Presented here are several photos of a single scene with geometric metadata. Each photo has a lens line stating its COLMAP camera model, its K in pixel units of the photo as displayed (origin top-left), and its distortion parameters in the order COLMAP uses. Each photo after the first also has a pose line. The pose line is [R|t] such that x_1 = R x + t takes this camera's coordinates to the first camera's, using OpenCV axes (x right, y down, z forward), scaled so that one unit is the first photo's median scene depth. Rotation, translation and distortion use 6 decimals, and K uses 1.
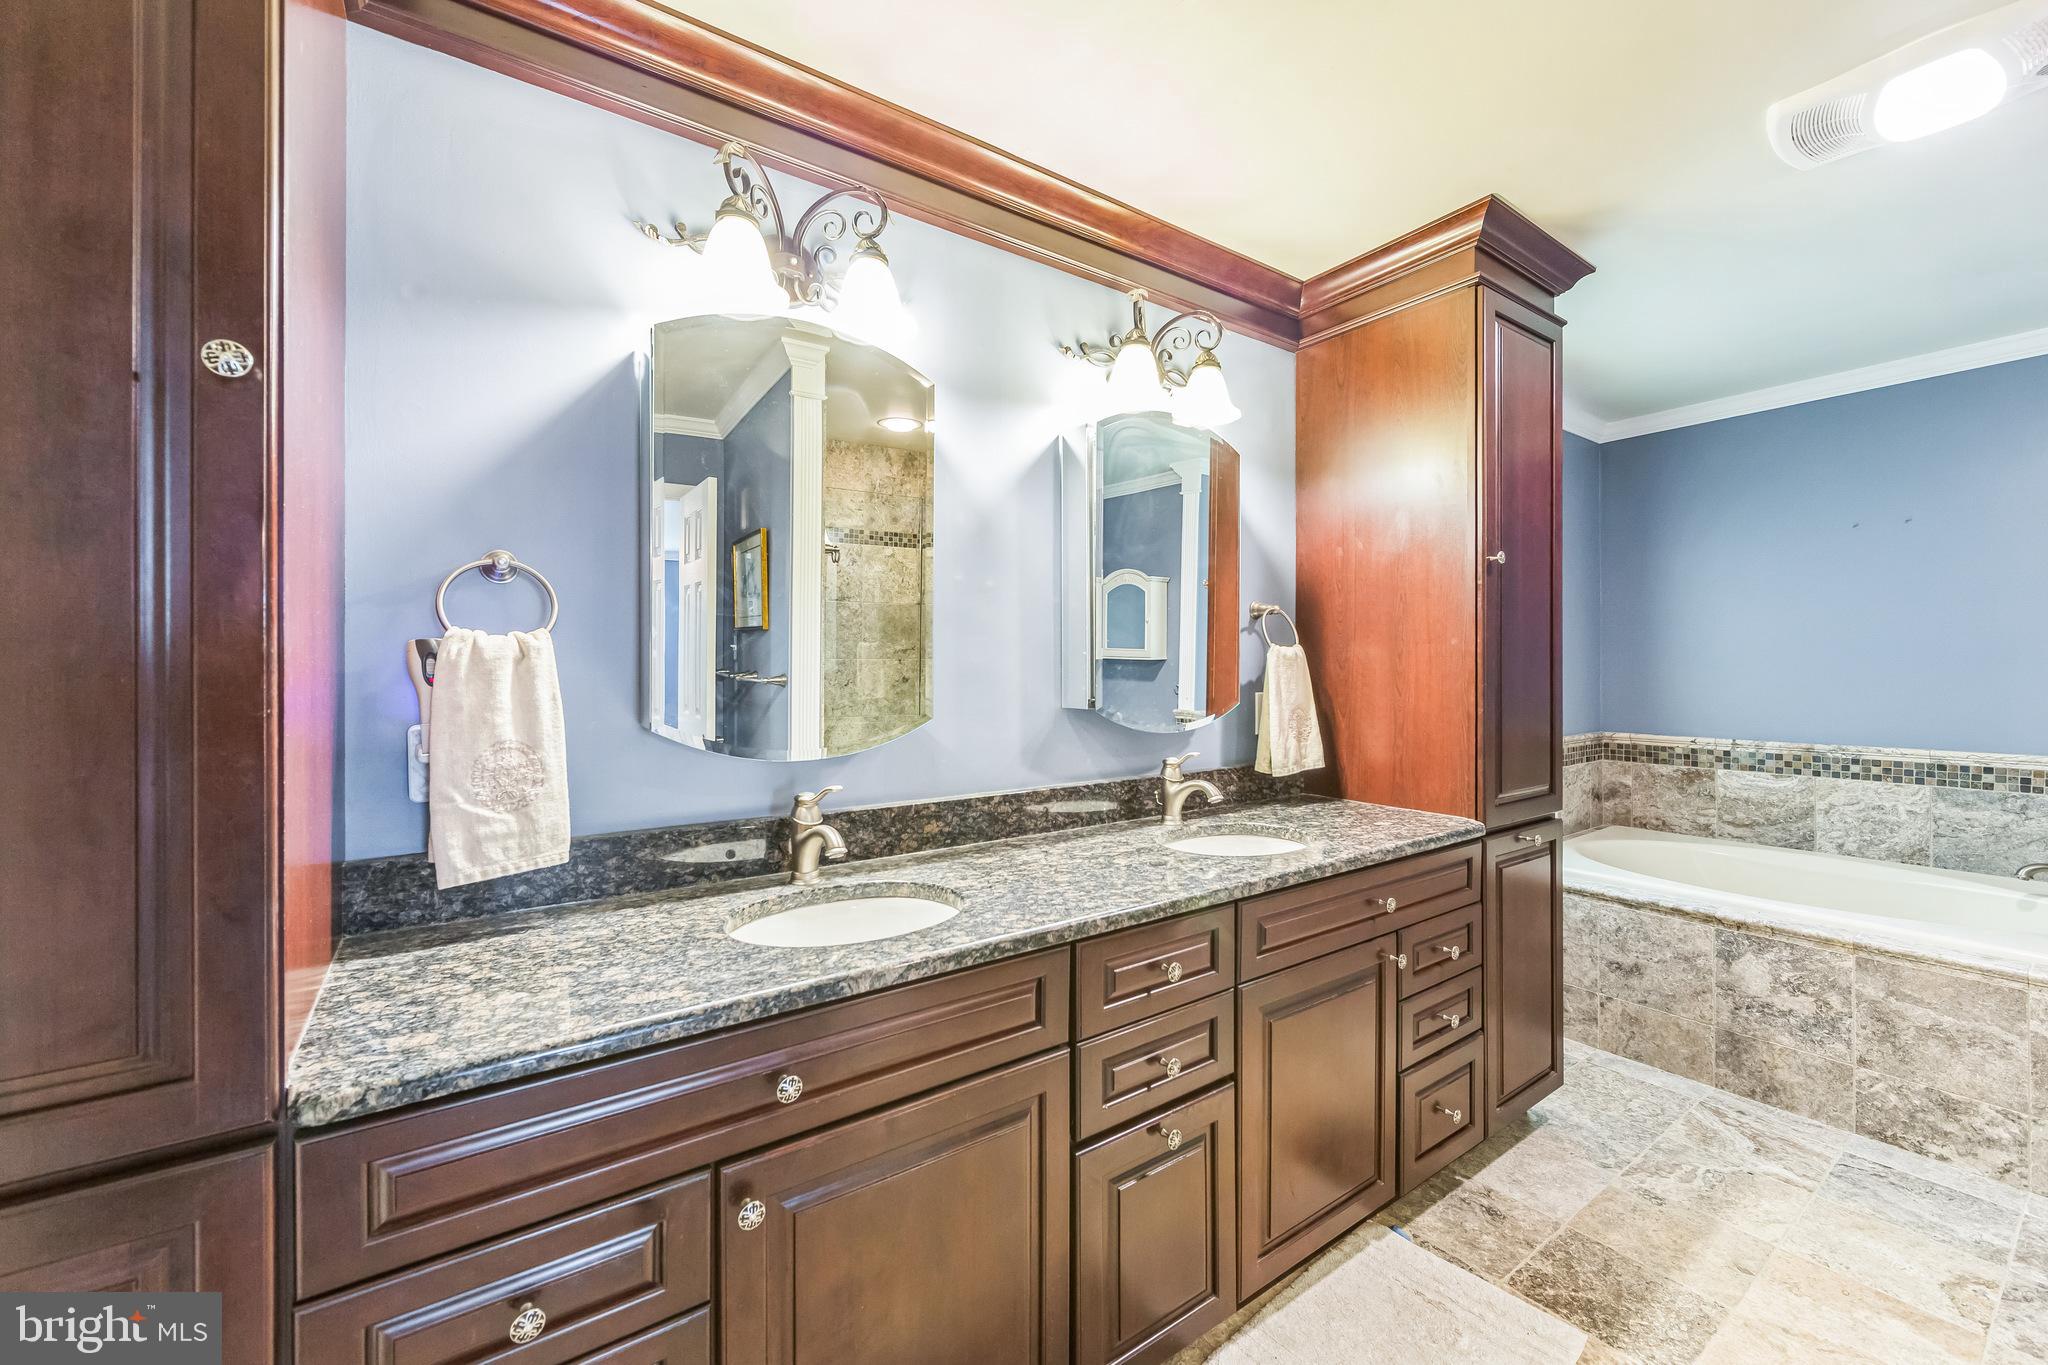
lens RADIAL K [[803.5, 0, 1019.0], [0, 803.5, 667.5], [0, 0, 1]] dist [-0.001219, -0.000648]
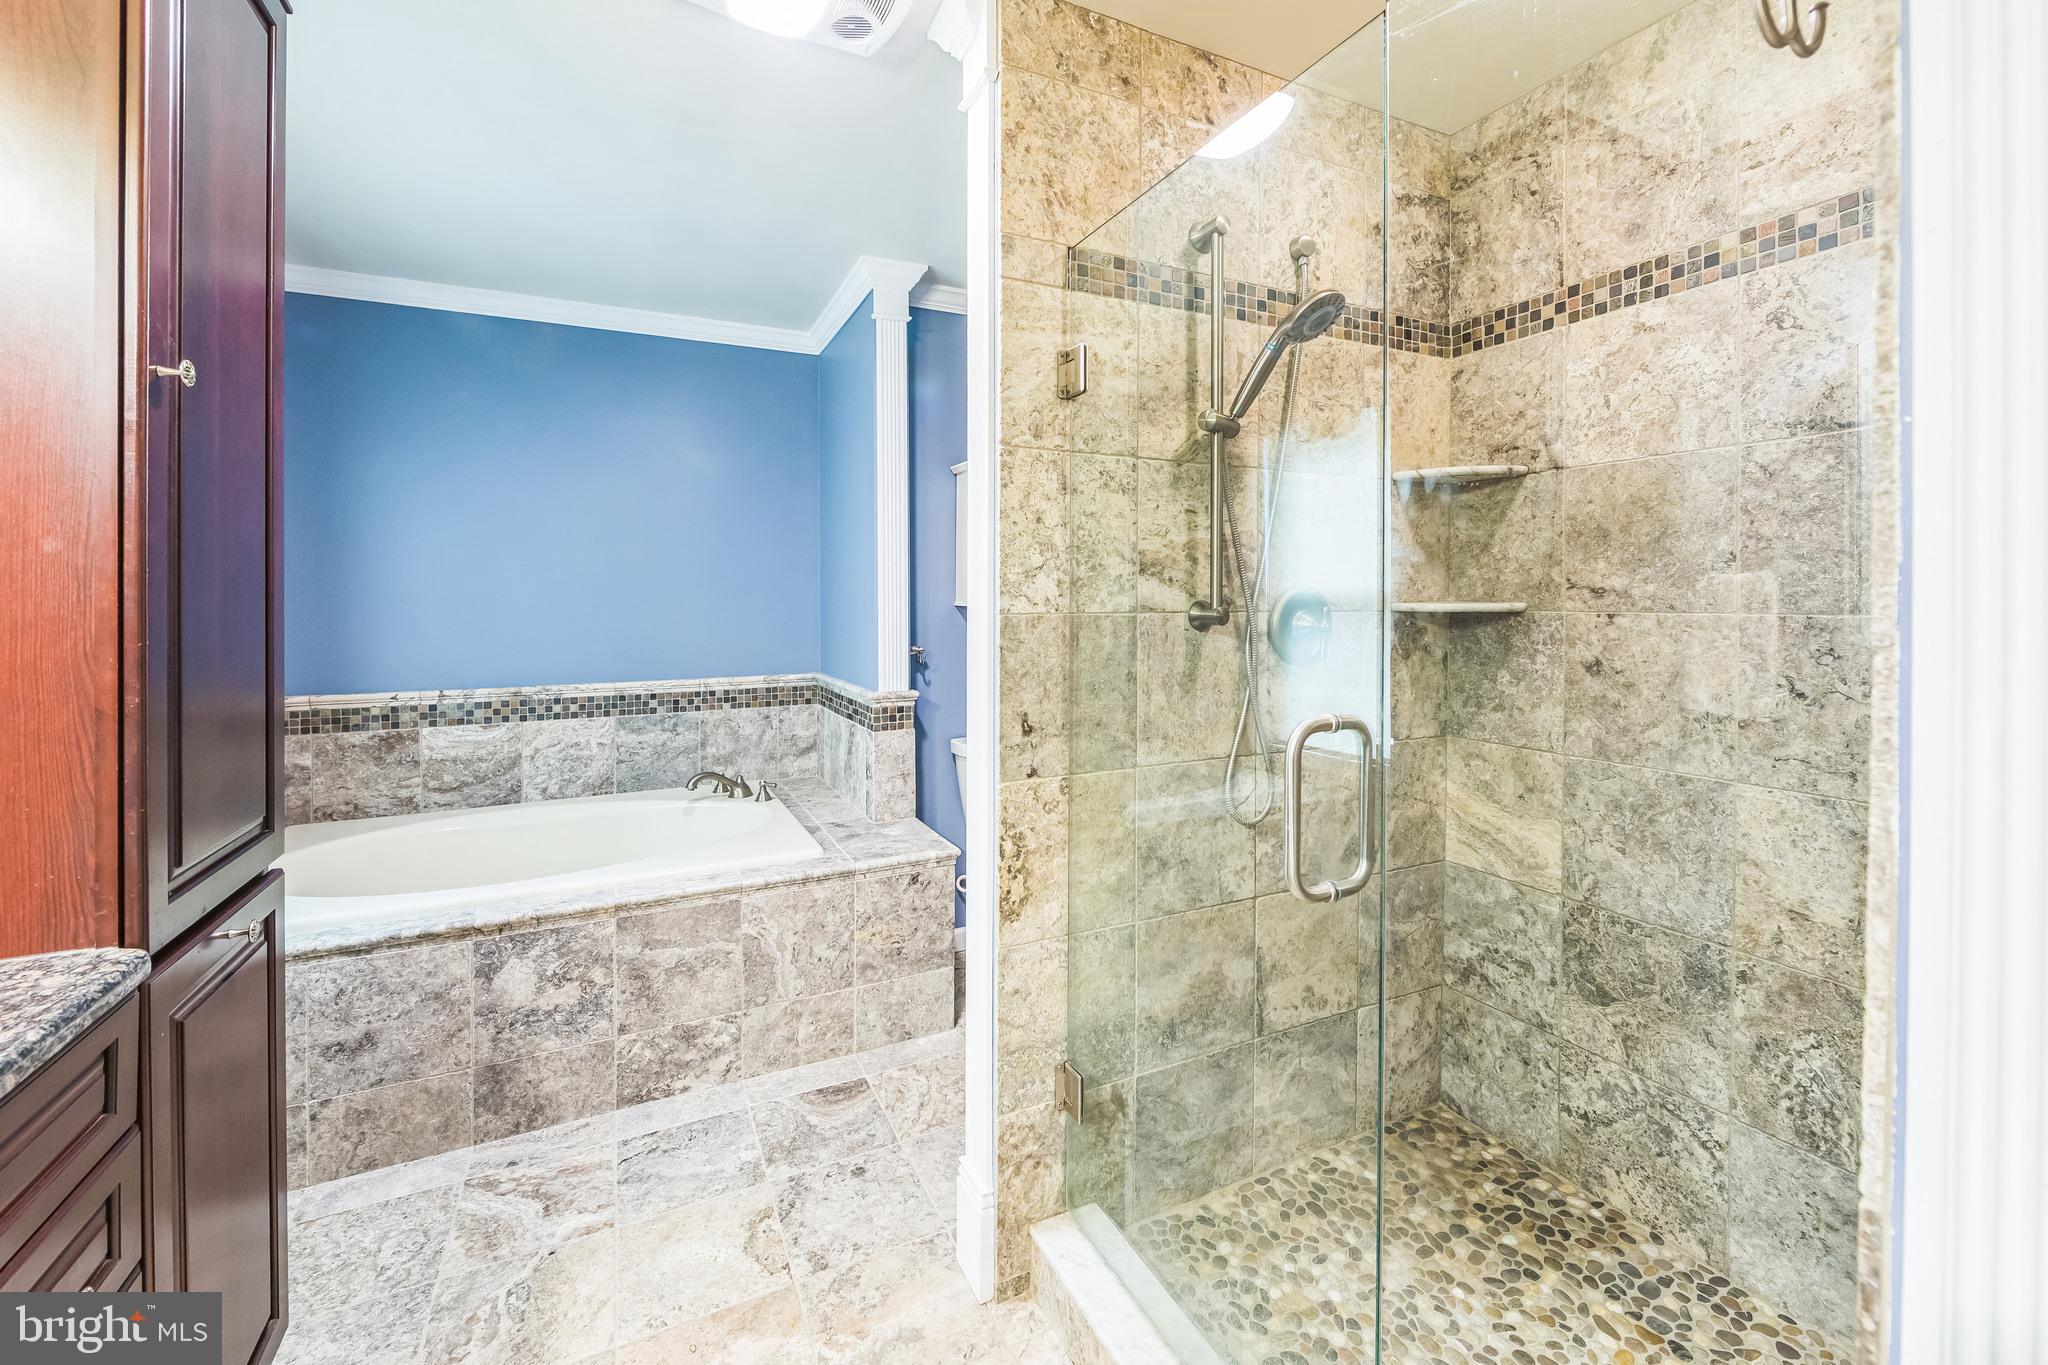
lens RADIAL K [[803.5, 0, 982.5], [0, 803.5, 604.3], [0, 0, 1]] dist [-0.001219, -0.000648]
pose [[0.140635, -0.001477, 0.990060, 0.159463], [0.004412, 0.999990, 0.000865, 0.000655], [-0.990052, 0.004246, 0.140640, 0.378202]]
